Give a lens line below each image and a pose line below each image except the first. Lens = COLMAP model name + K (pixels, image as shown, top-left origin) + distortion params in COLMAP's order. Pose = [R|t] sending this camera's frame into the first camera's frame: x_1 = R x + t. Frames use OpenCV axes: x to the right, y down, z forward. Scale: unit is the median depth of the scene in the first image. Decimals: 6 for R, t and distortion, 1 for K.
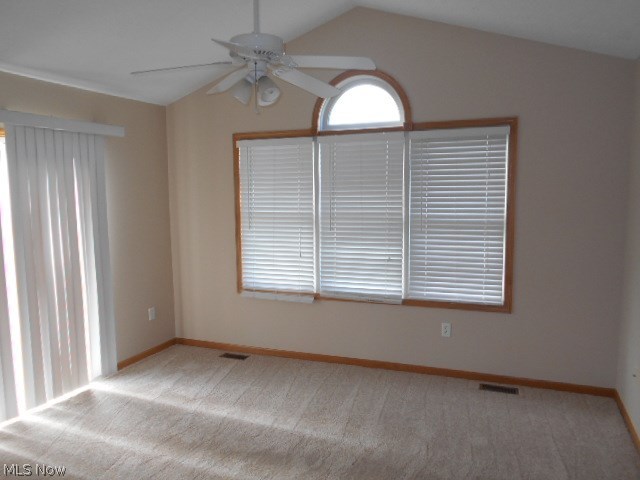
lens RADIAL K [[494.0, 0, 320.7], [0, 494.0, 243.4], [0, 0, 1]] dist [0.009612, 0.006391]
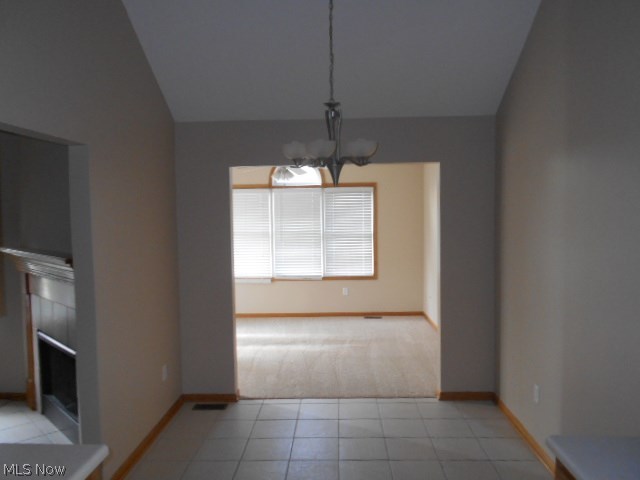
lens RADIAL K [[494.0, 0, 320.4], [0, 494.0, 239.7], [0, 0, 1]] dist [0.009612, 0.006391]
pose [[0.944087, -0.022253, 0.328943, -0.449672], [0.039107, 0.998234, -0.044707, 0.056450], [-0.327368, 0.055072, 0.943291, -0.757908]]
